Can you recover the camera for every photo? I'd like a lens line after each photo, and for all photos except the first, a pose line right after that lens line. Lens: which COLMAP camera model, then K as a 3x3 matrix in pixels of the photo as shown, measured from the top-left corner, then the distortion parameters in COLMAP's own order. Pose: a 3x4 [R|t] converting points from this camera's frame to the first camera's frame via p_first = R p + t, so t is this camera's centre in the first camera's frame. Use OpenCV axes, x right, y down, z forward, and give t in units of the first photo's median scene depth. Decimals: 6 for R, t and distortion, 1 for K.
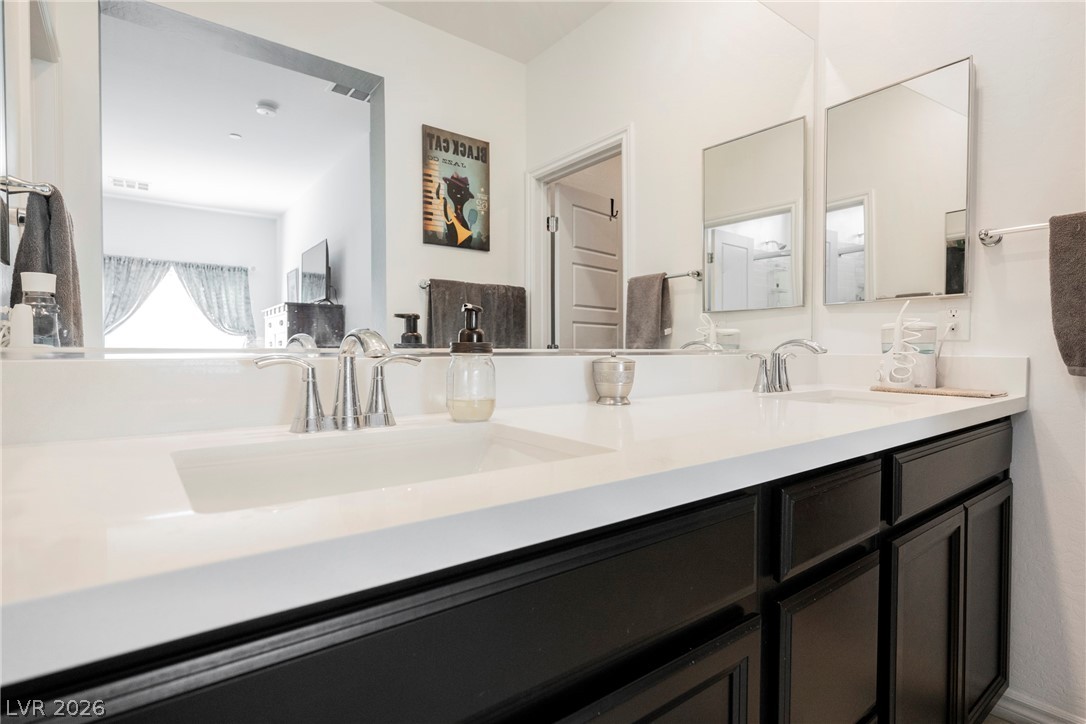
lens RADIAL K [[568.6, 0, 543.8], [0, 568.6, 367.1], [0, 0, 1]] dist [0.001653, -0.004318]
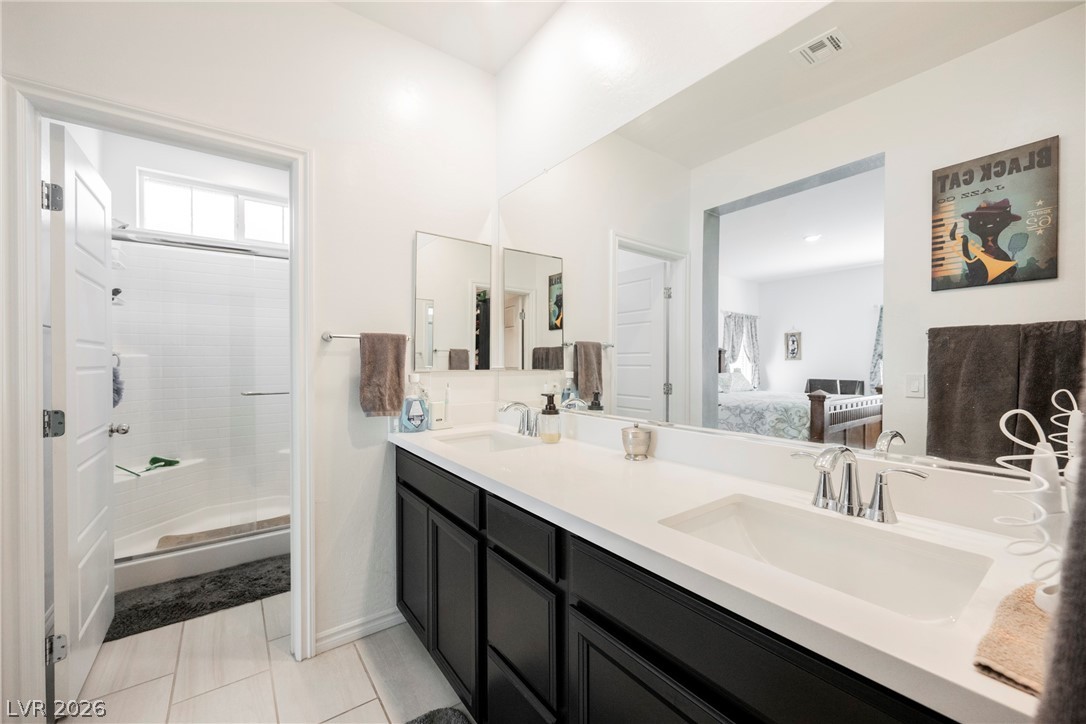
lens RADIAL K [[432.7, 0, 537.4], [0, 432.7, 376.0], [0, 0, 1]] dist [0.004582, -0.002061]
pose [[-0.069168, 0.035772, -0.996963, 0.578389], [-0.016379, 0.999181, 0.036988, -0.086916], [0.997471, 0.018888, -0.068525, 0.367442]]
